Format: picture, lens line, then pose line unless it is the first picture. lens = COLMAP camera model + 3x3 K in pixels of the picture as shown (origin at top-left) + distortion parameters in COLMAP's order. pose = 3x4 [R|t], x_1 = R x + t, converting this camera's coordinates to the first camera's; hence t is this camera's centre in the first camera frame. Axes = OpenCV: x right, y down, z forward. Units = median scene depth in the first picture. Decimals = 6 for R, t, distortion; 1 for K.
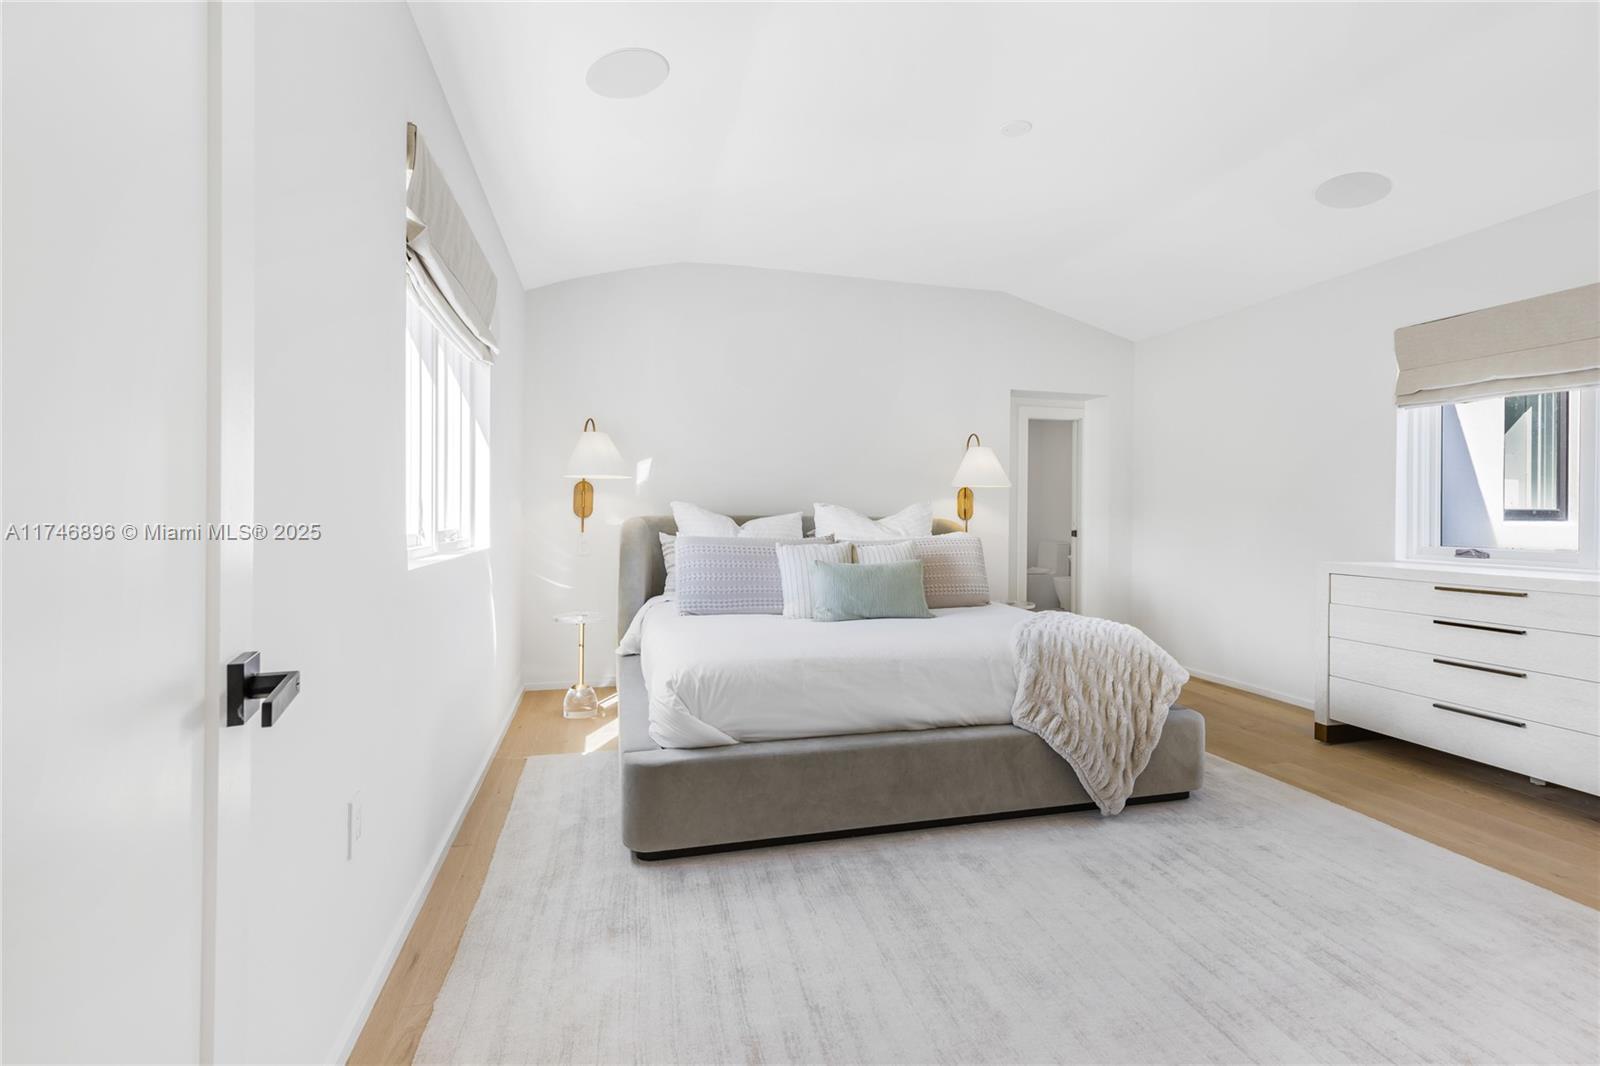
lens RADIAL K [[727.2, 0, 806.8], [0, 727.2, 506.6], [0, 0, 1]] dist [0.004956, -0.000620]
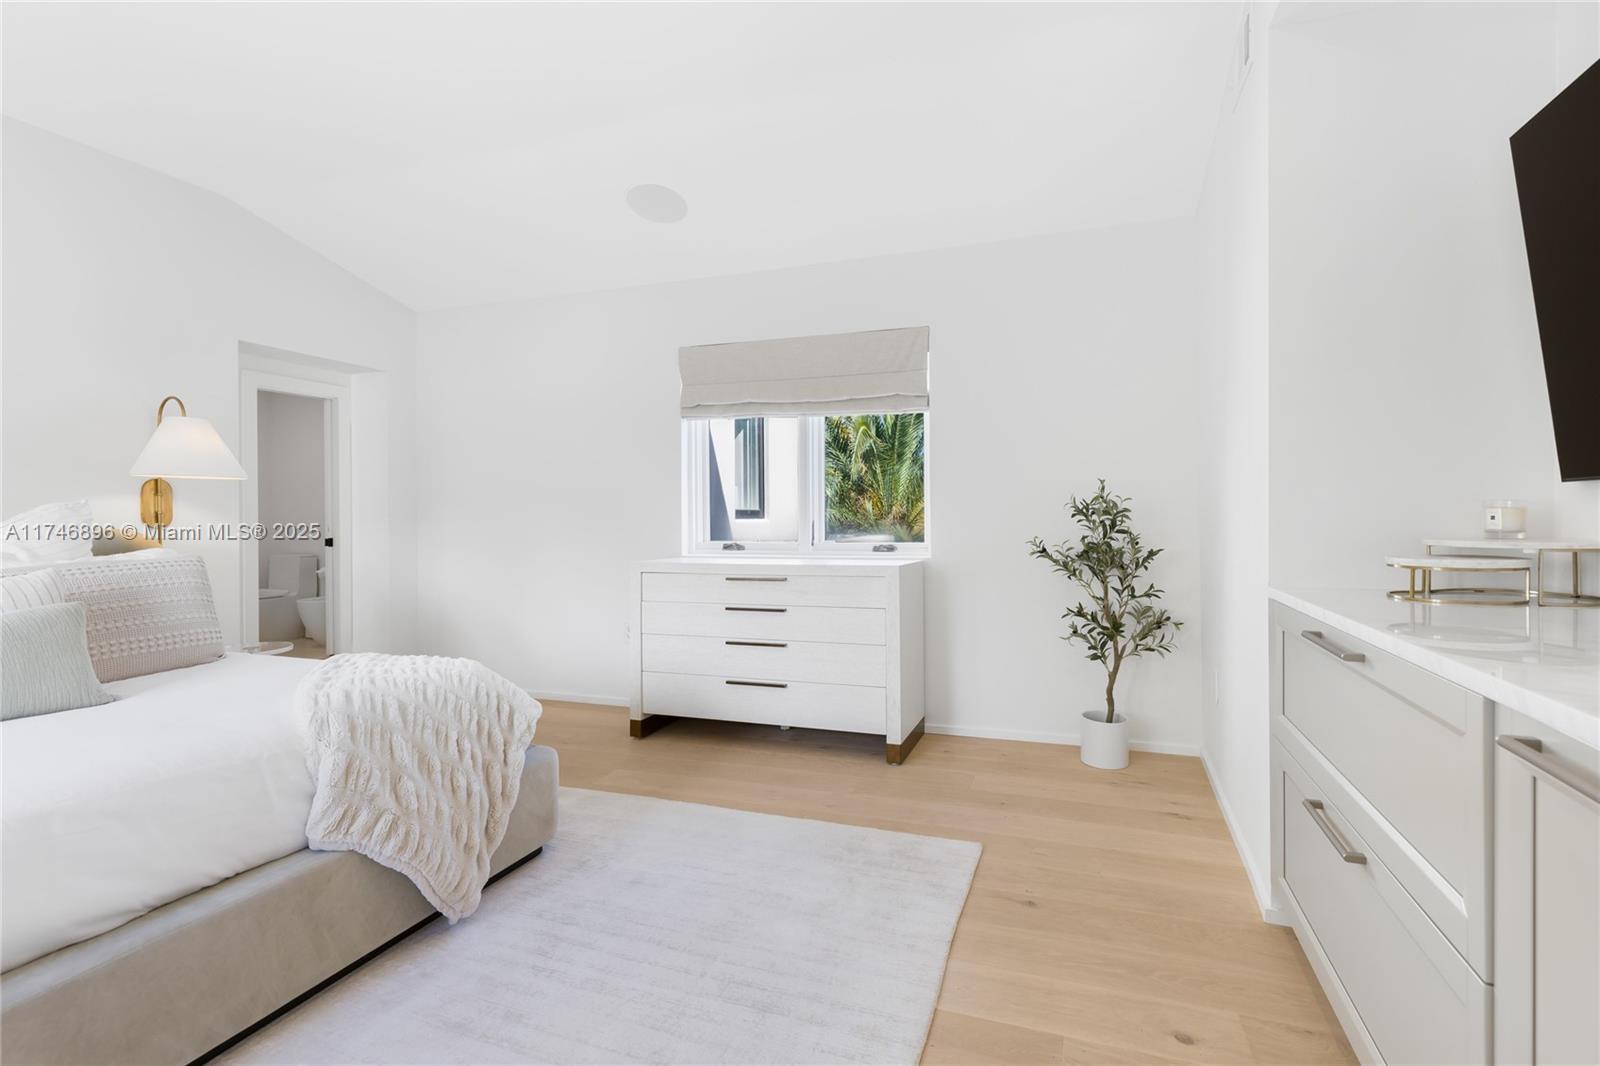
lens RADIAL K [[738.8, 0, 836.6], [0, 738.8, 520.9], [0, 0, 1]] dist [0.005730, 0.000349]
pose [[0.551072, -0.015396, 0.834316, 0.000675], [0.001587, 0.999847, 0.017402, 0.001617], [-0.834456, -0.008266, 0.551012, 0.252268]]
